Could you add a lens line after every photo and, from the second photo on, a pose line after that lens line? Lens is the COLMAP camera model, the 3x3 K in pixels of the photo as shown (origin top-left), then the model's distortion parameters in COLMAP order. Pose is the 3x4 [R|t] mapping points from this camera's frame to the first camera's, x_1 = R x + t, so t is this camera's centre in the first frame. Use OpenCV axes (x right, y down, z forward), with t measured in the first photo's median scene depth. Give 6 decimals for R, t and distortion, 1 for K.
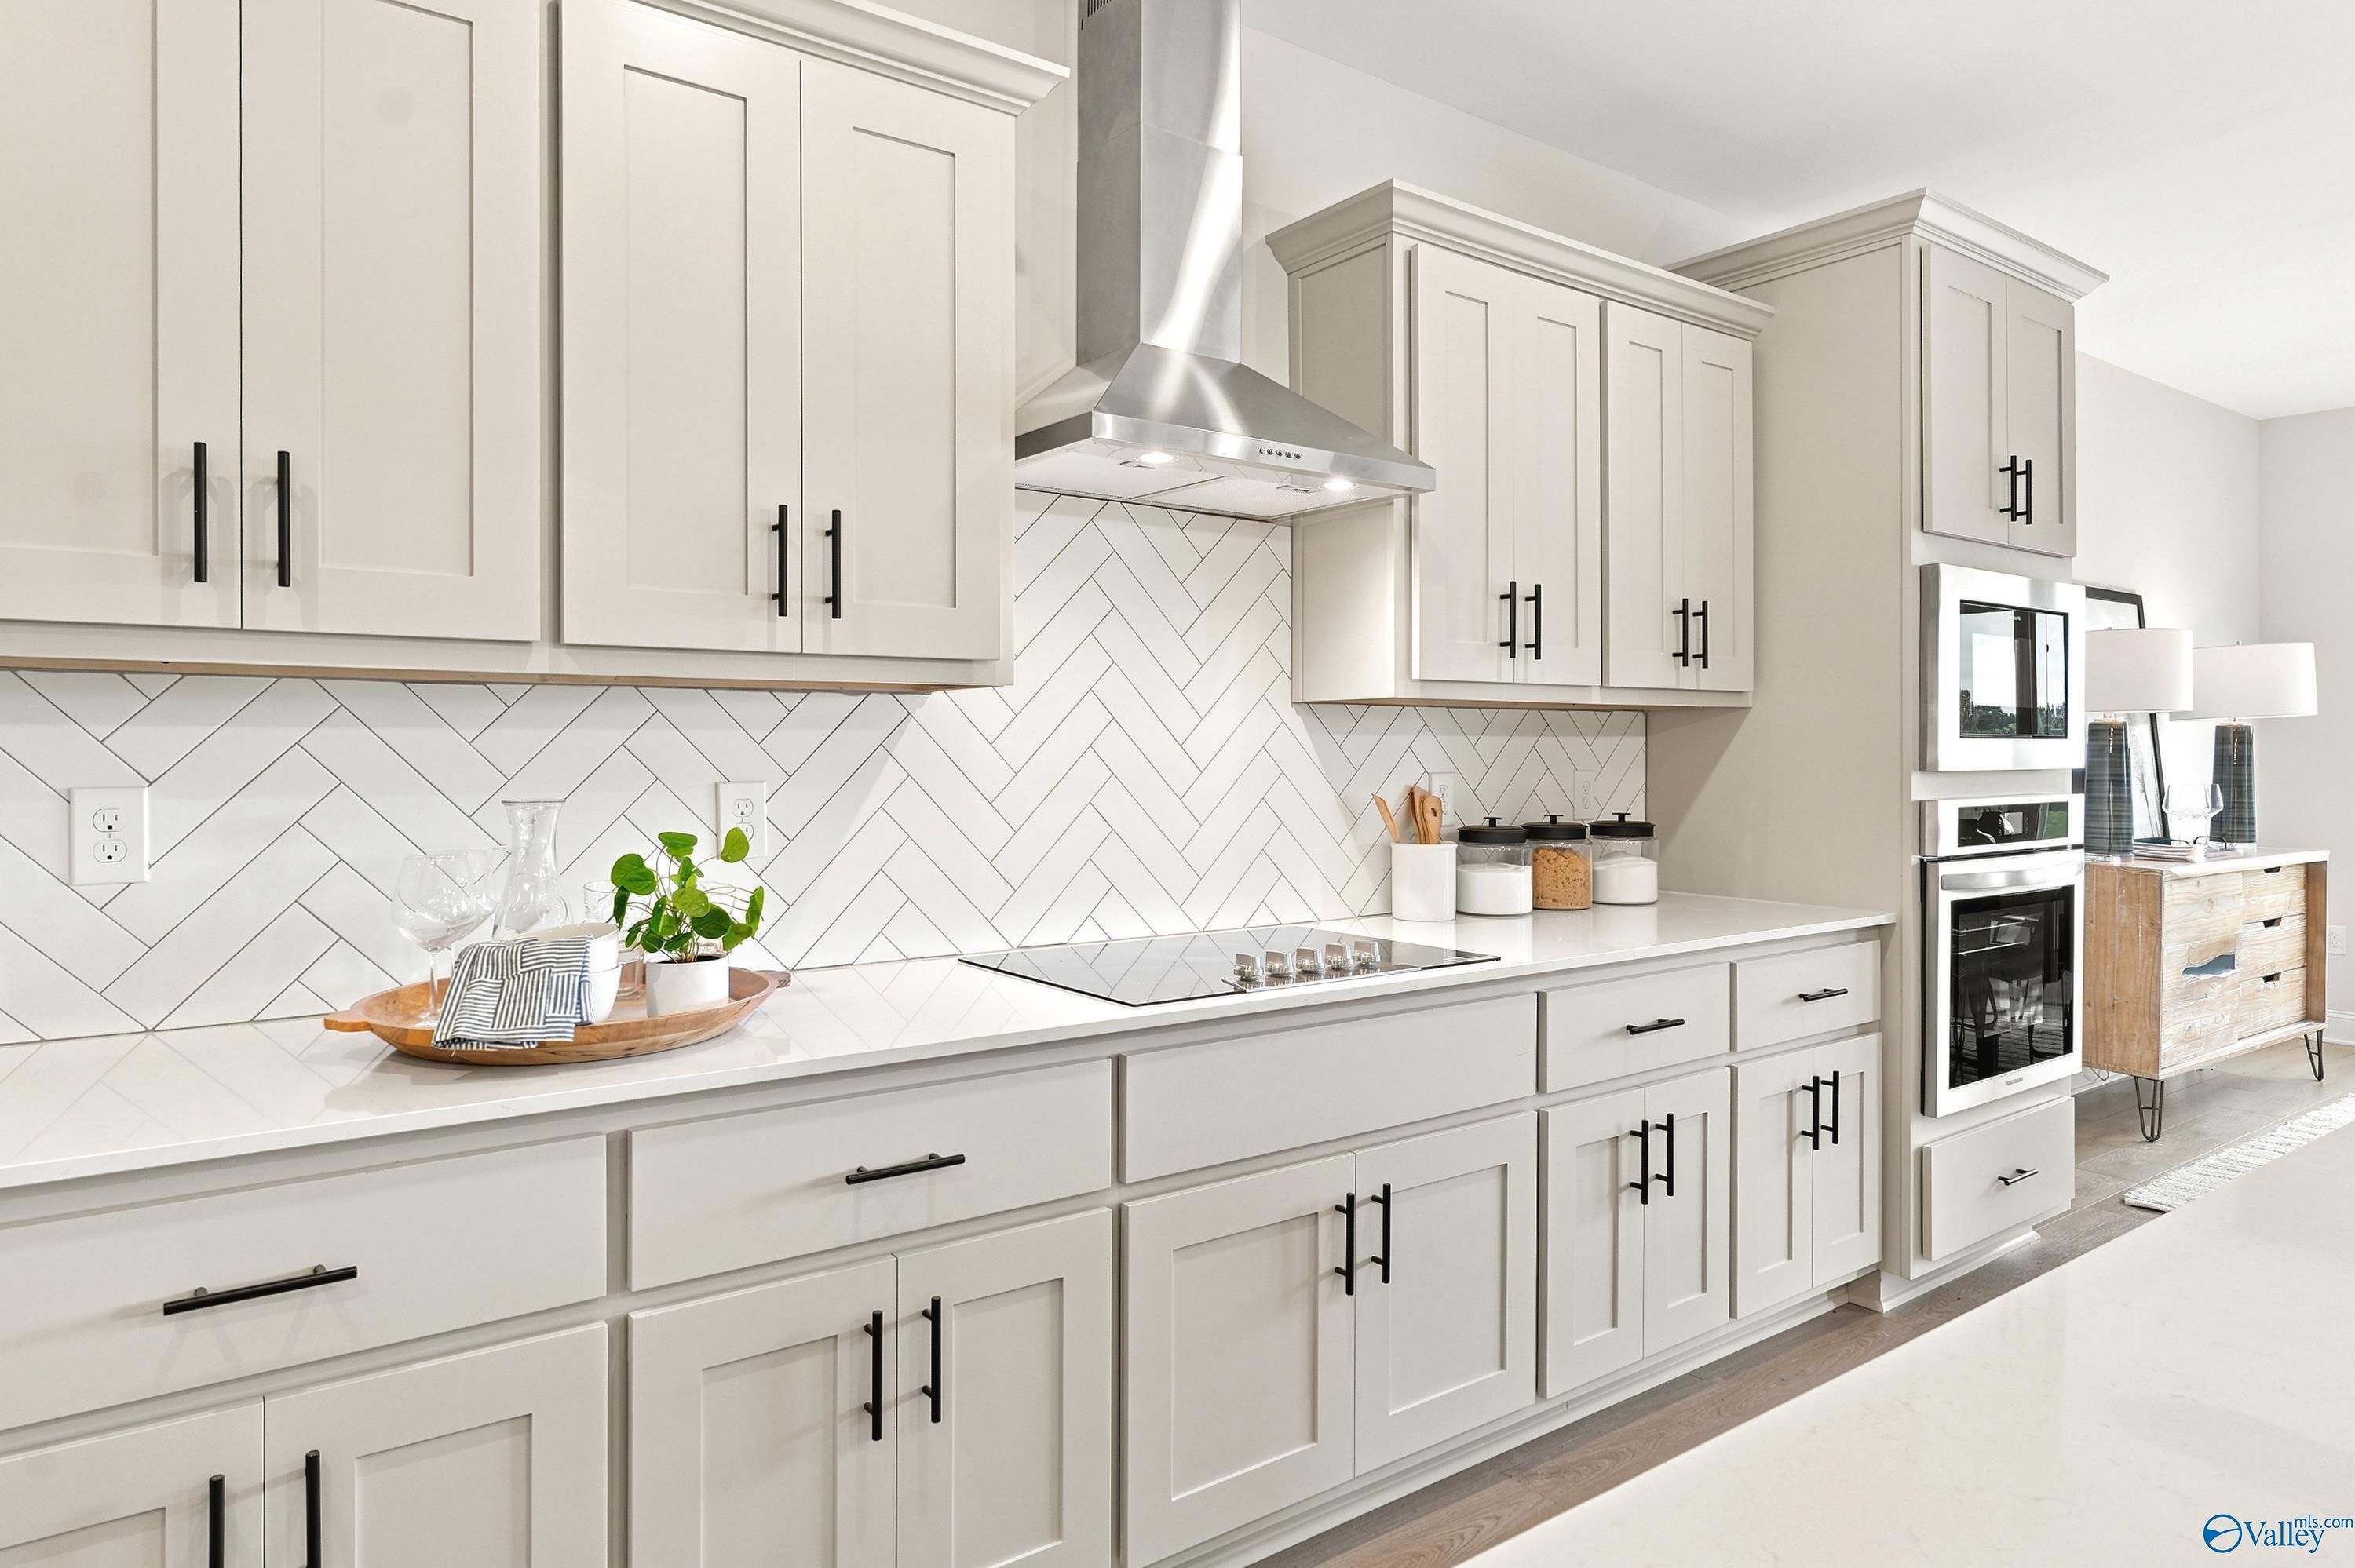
lens RADIAL K [[1411.1, 0, 1177.5], [0, 1411.1, 750.1], [0, 0, 1]] dist [0.001226, 0.002506]
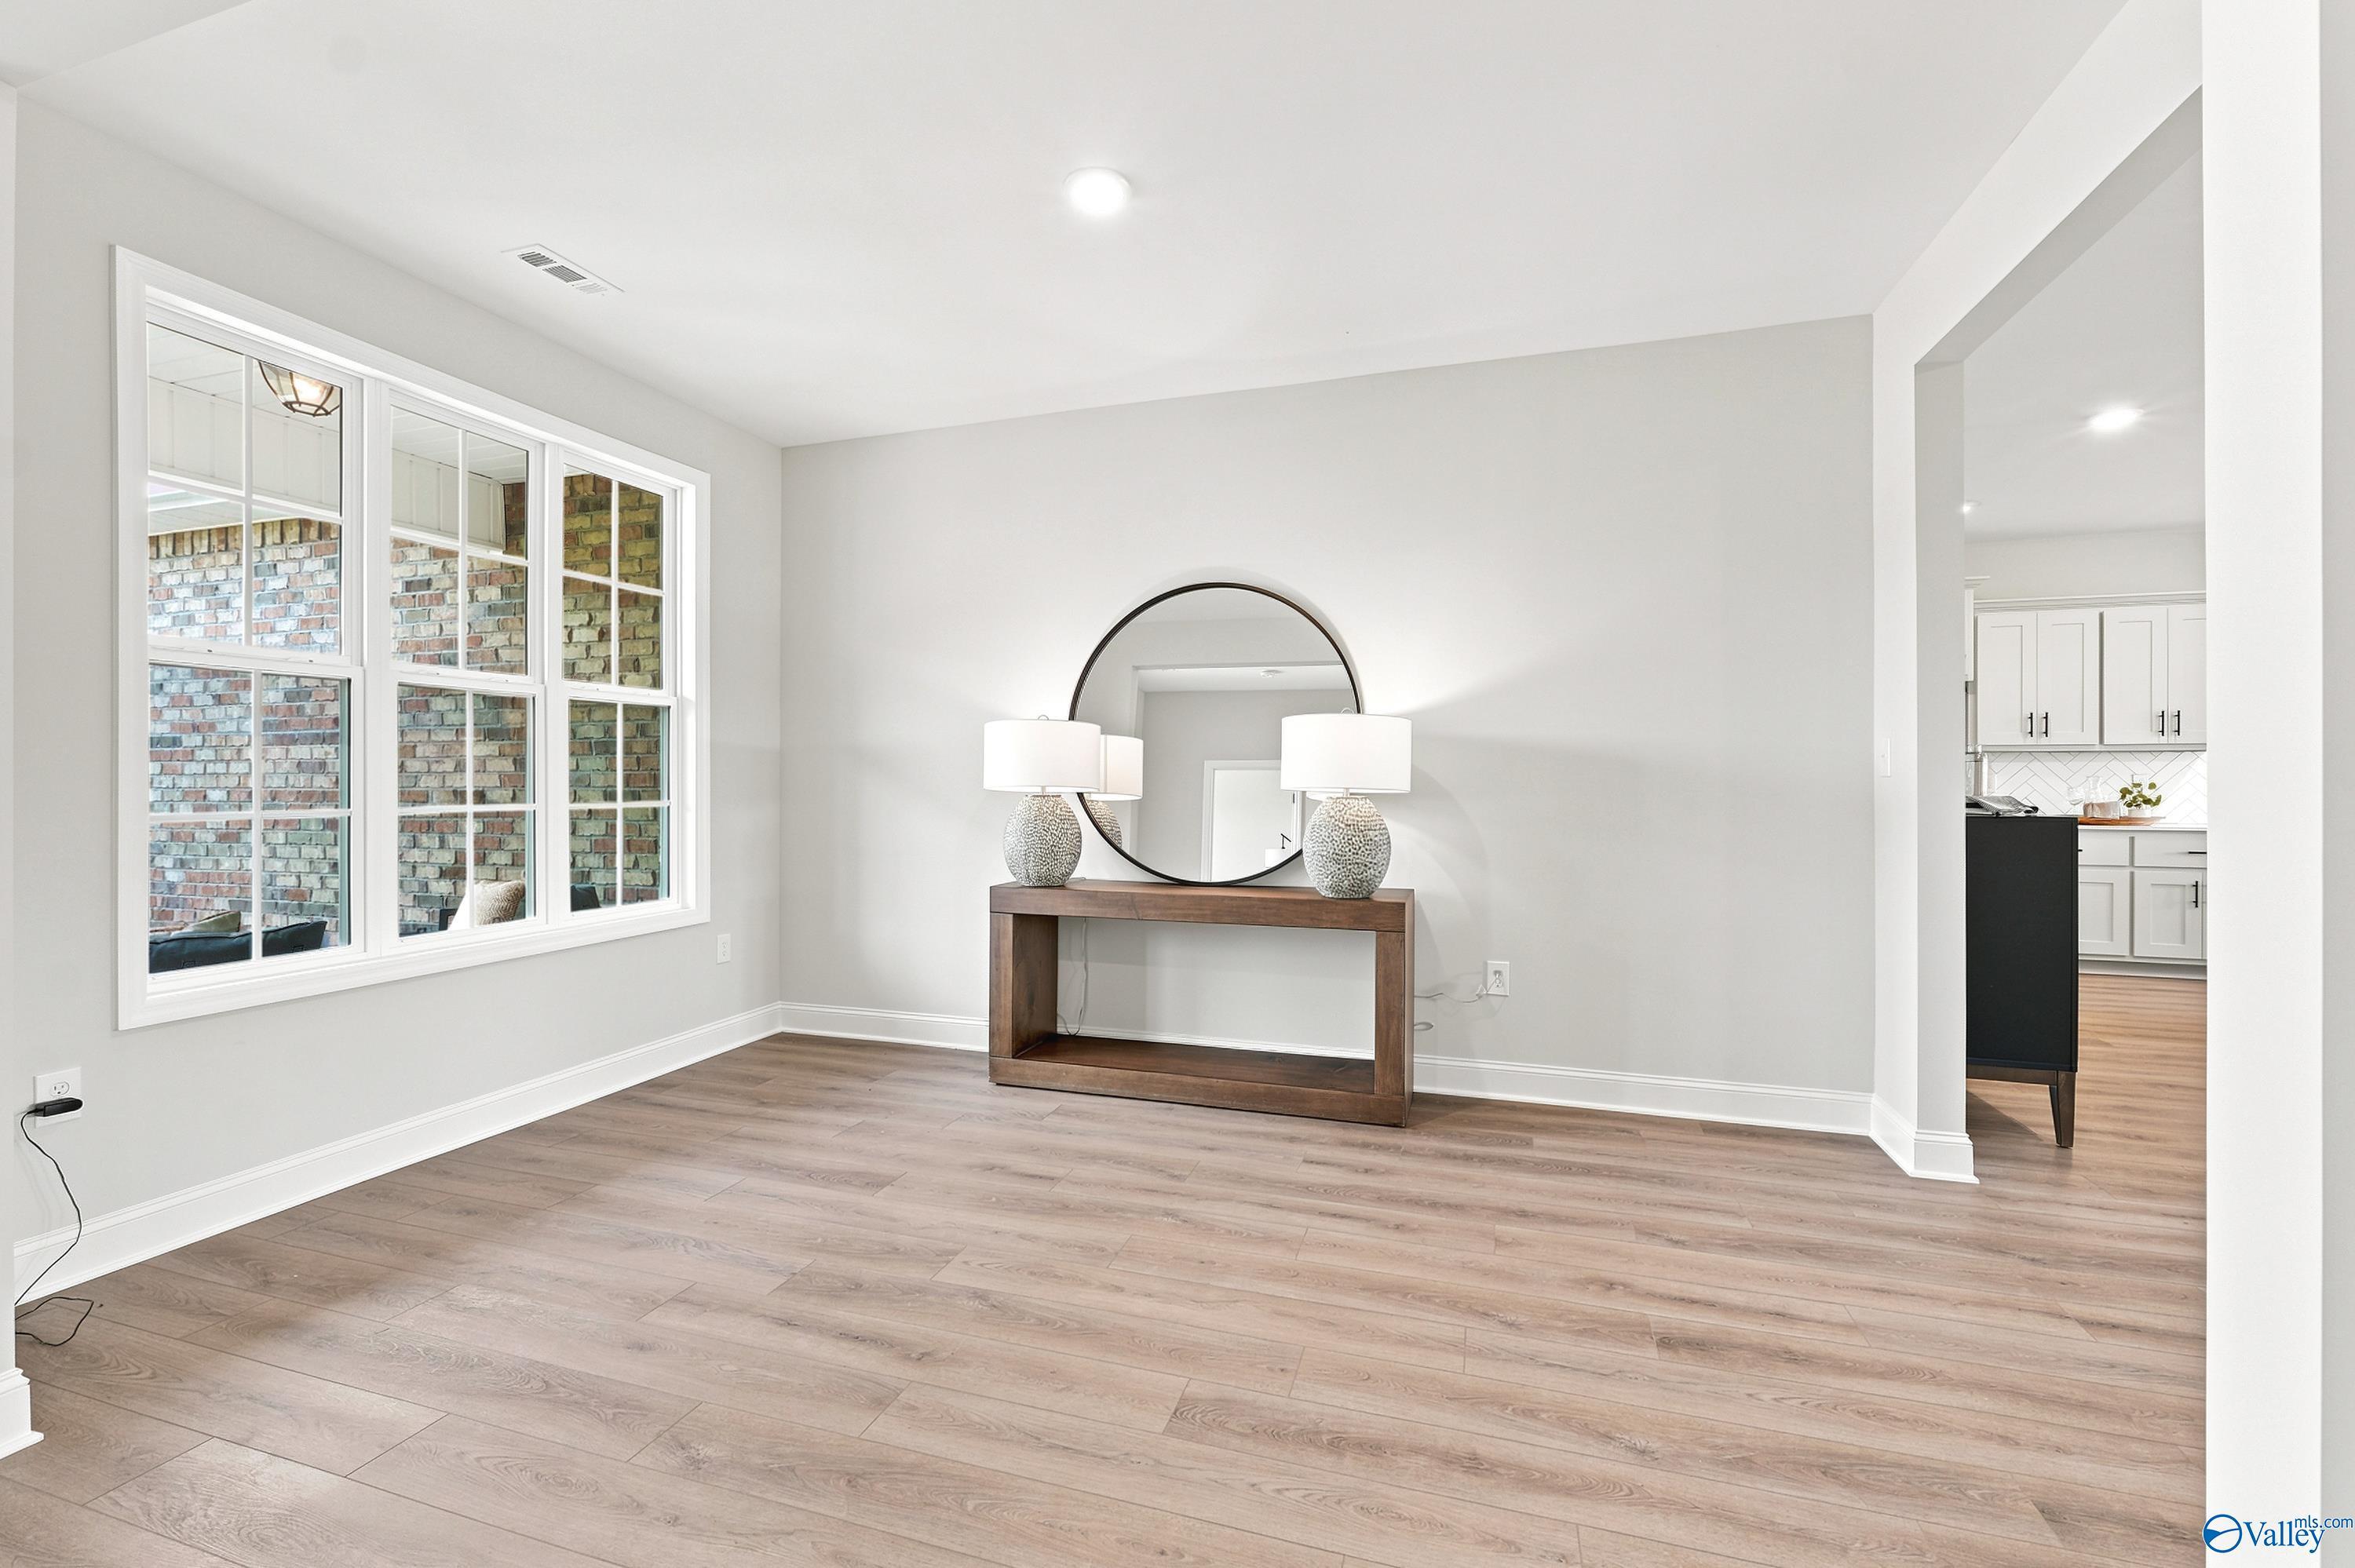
lens RADIAL K [[998.0, 0, 1182.9], [0, 998.0, 780.7], [0, 0, 1]] dist [0.003315, -0.000076]
pose [[0.591769, 0.000286, -0.806107, 0.294801], [0.000201, 1.000000, 0.000502, 0.029946], [0.806107, -0.000459, 0.591769, -2.272136]]
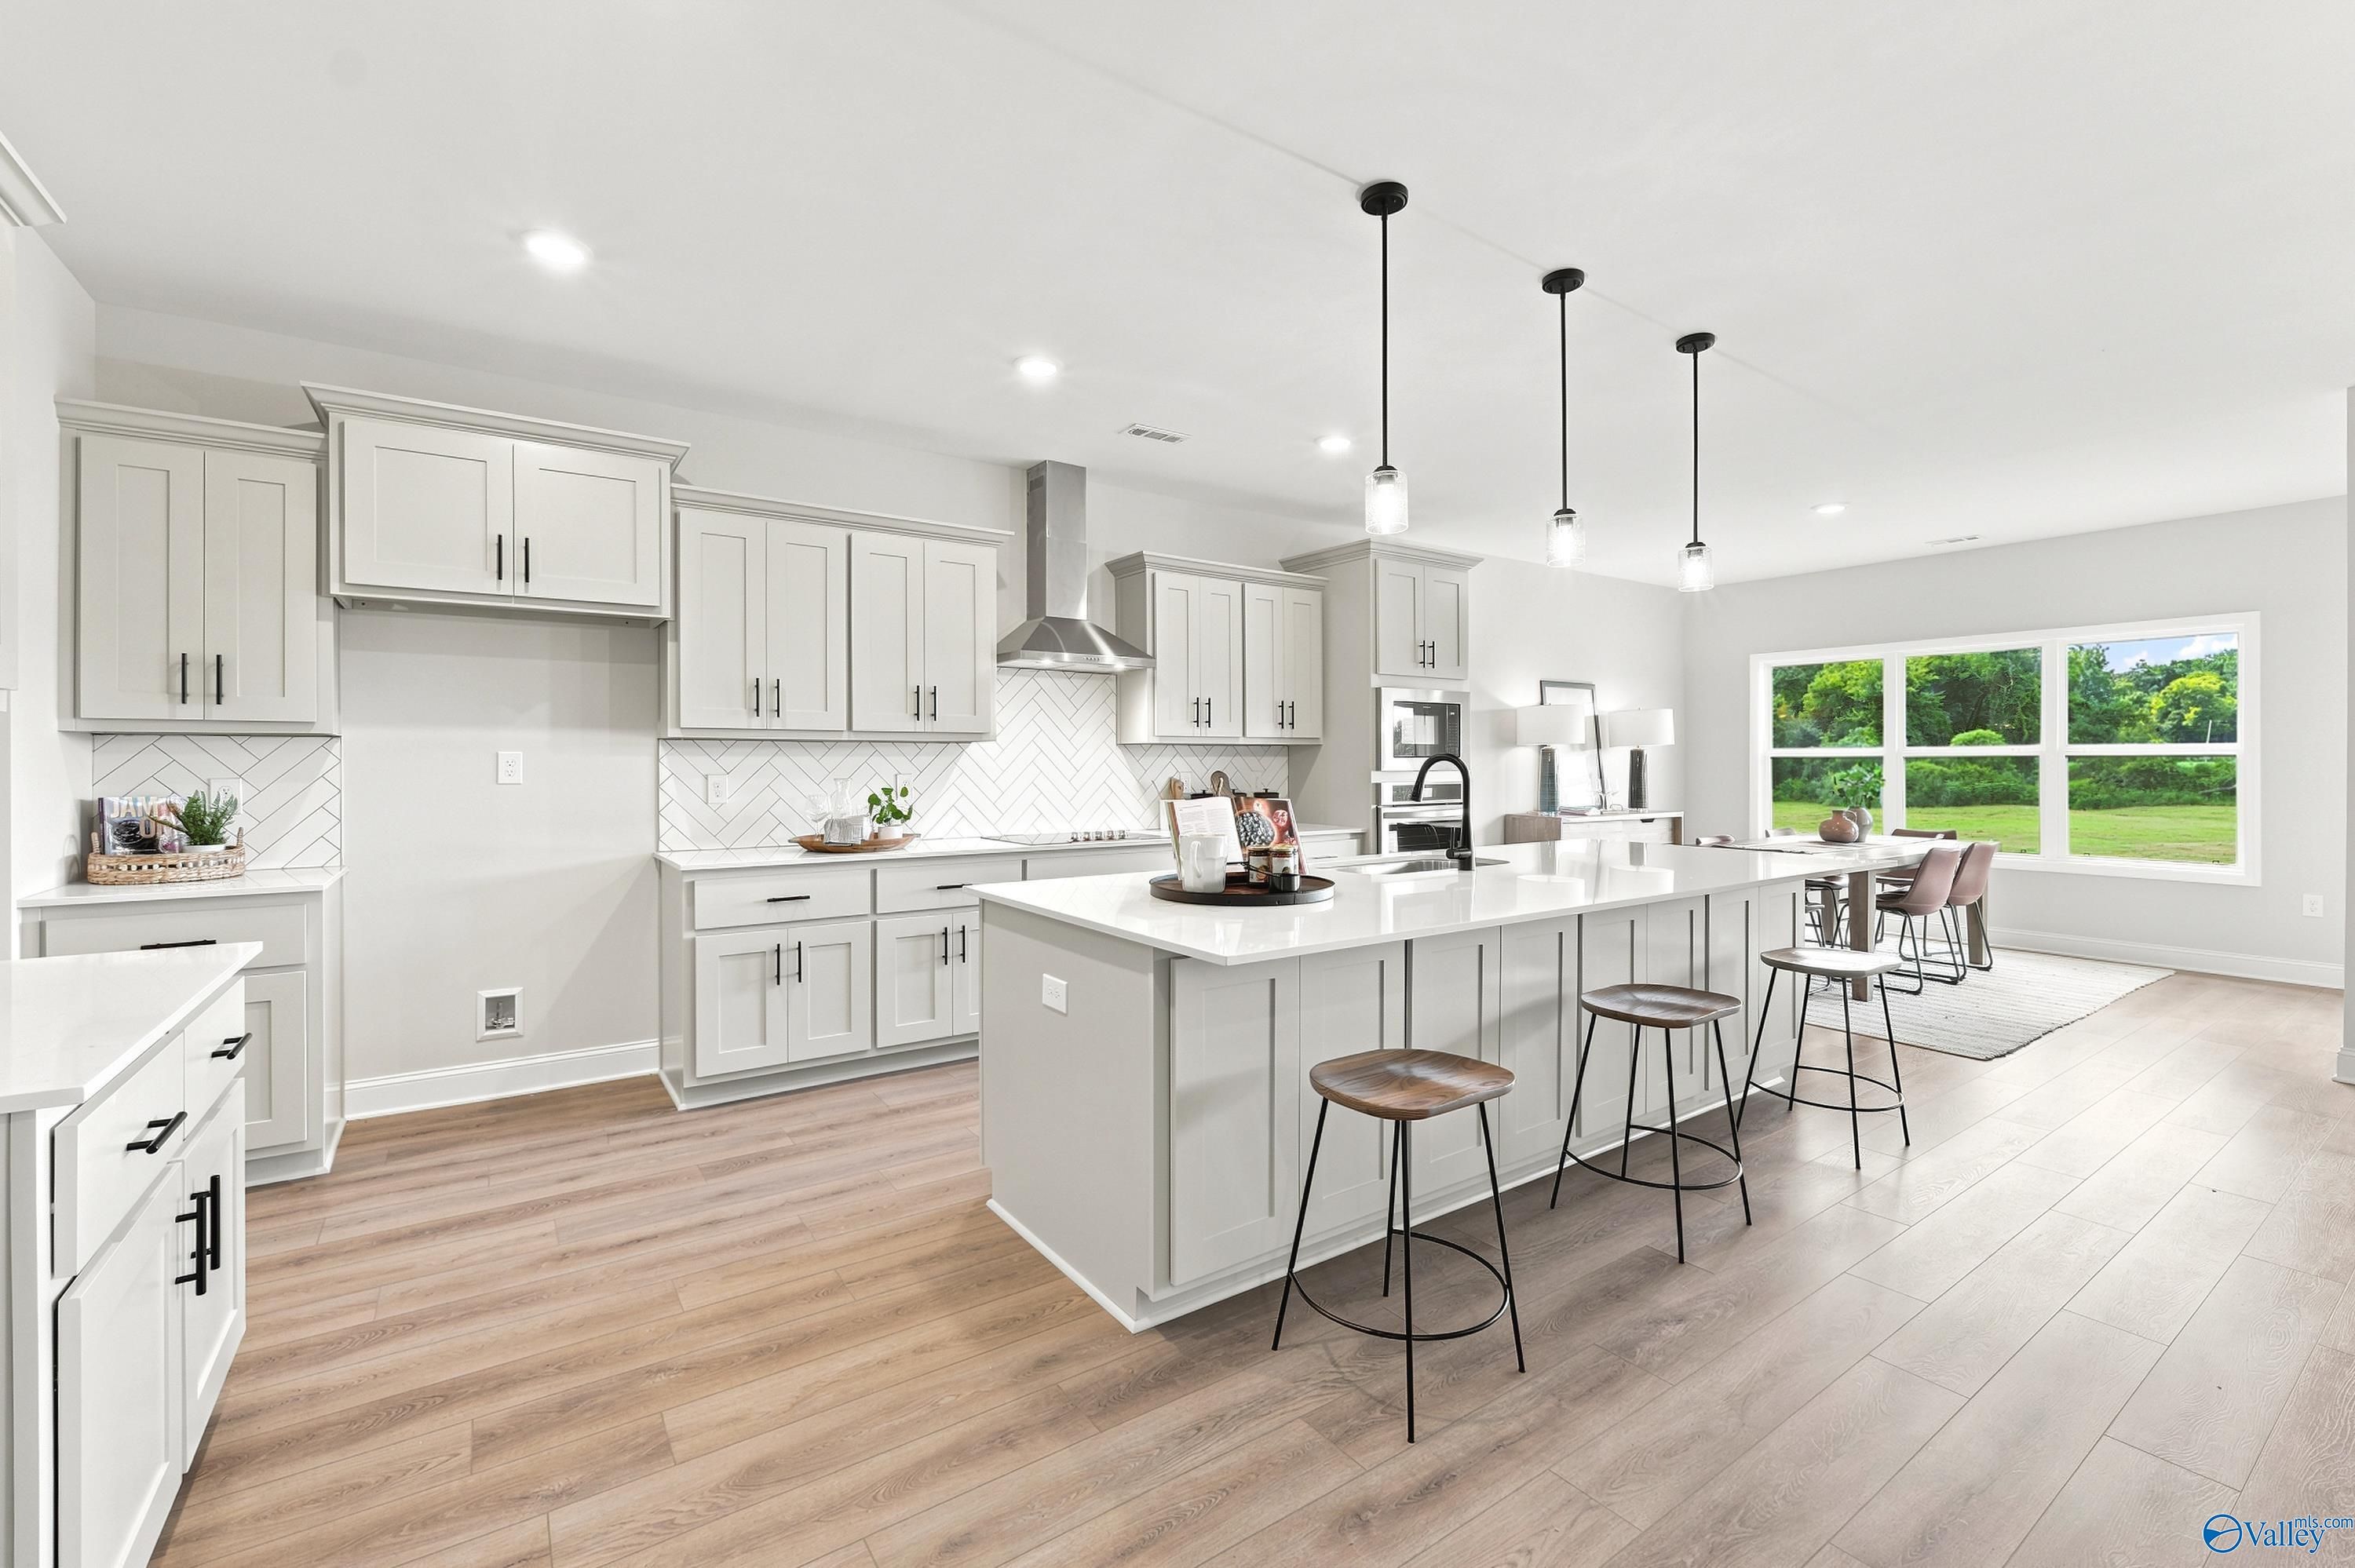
lens RADIAL K [[998.0, 0, 1168.4], [0, 998.0, 766.2], [0, 0, 1]] dist [0.003315, -0.000076]
pose [[0.999614, -0.002649, -0.027662, 0.232090], [0.002712, 0.999994, 0.002249, 0.002532], [0.027655, -0.002323, 0.999615, -0.827606]]
